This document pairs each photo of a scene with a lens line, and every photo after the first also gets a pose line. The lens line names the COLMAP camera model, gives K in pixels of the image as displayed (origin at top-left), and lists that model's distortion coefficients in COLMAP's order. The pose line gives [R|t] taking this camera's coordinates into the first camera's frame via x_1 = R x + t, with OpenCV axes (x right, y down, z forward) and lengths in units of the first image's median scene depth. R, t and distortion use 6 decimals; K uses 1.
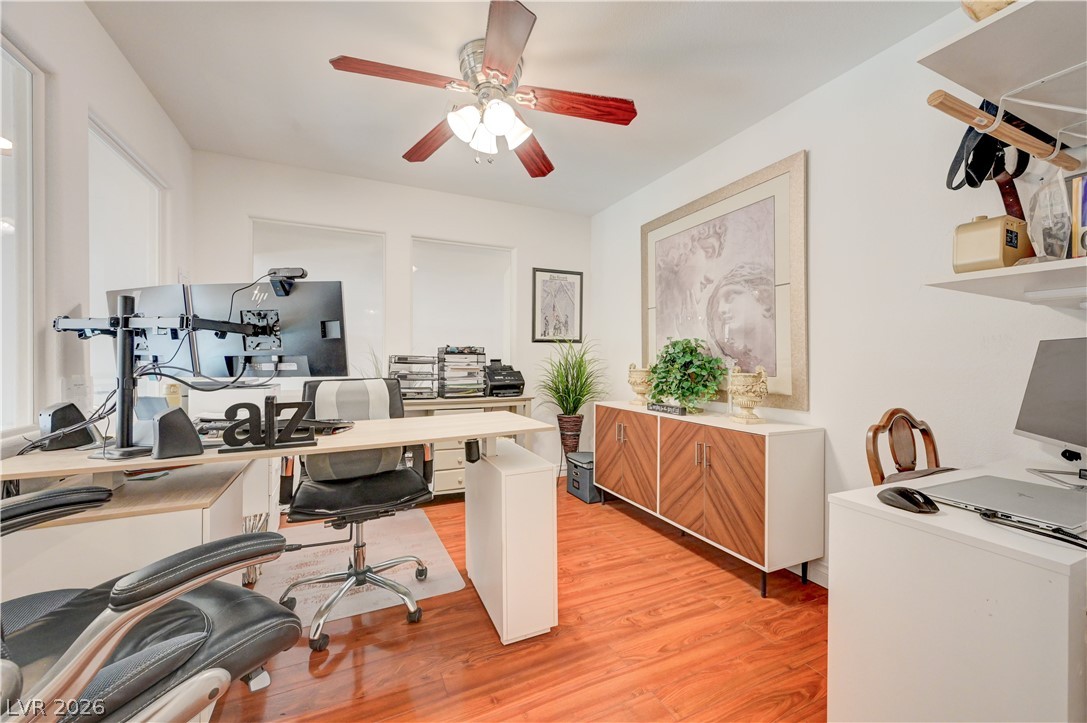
lens RADIAL K [[428.5, 0, 547.9], [0, 428.5, 364.7], [0, 0, 1]] dist [0.000205, 0.000006]
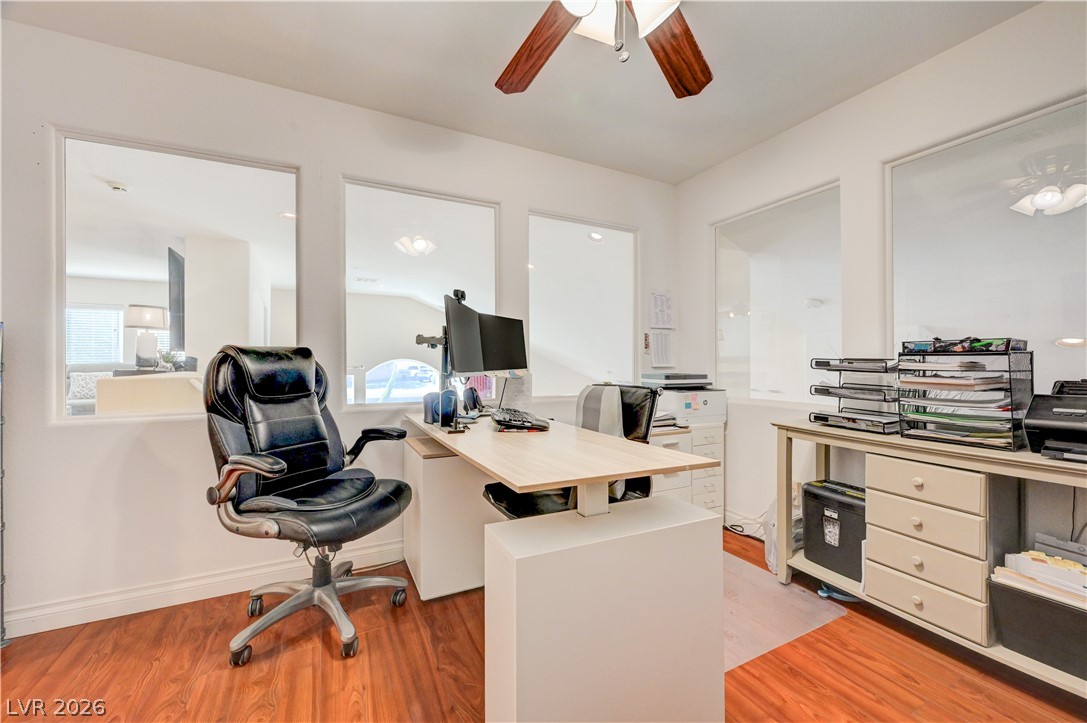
lens RADIAL K [[428.5, 0, 547.9], [0, 428.5, 364.7], [0, 0, 1]] dist [0.000205, 0.000006]
pose [[0.037531, 0.000180, -0.999295, 0.295115], [-0.018225, 0.999834, -0.000504, -0.003764], [0.999129, 0.018231, 0.037528, 0.543335]]
